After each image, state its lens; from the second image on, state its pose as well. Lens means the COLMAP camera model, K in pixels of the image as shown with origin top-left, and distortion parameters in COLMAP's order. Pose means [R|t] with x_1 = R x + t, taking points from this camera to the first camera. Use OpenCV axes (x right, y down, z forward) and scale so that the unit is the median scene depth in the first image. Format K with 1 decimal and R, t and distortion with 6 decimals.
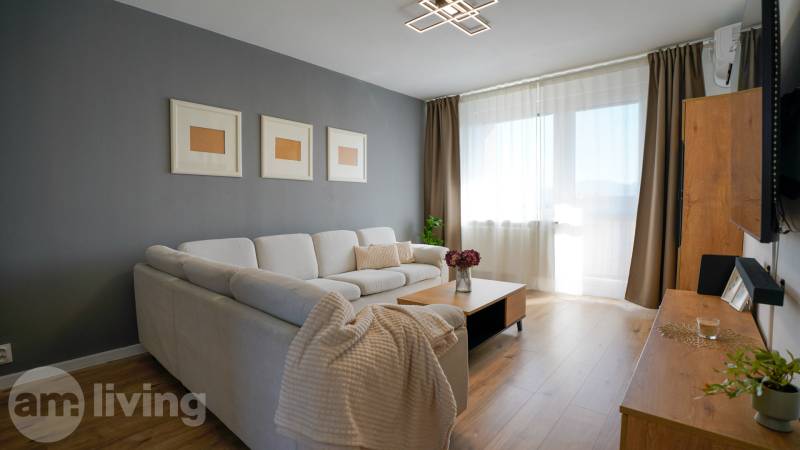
lens RADIAL K [[369.0, 0, 393.1], [0, 369.0, 223.1], [0, 0, 1]] dist [-0.059189, 0.013429]
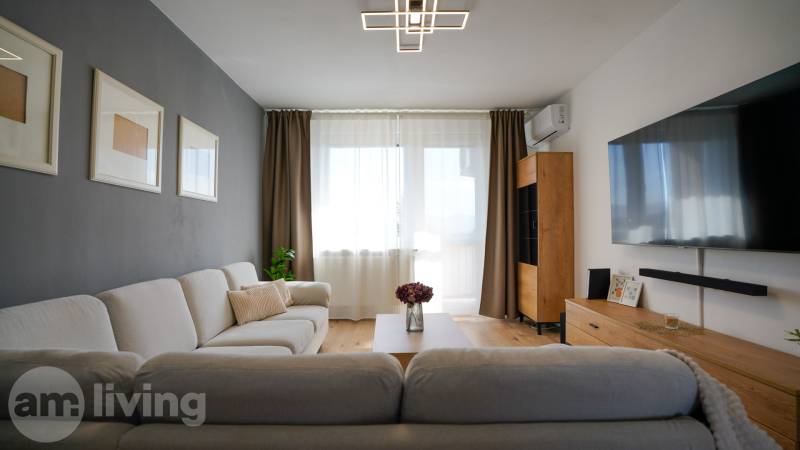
lens RADIAL K [[369.9, 0, 400.0], [0, 369.9, 225.0], [0, 0, 1]] dist [-0.107004, 0.048883]
pose [[0.741981, 0.018383, 0.670169, -0.291014], [0.032780, 0.997434, -0.063652, -0.007124], [-0.669619, 0.069196, 0.739474, 0.243775]]
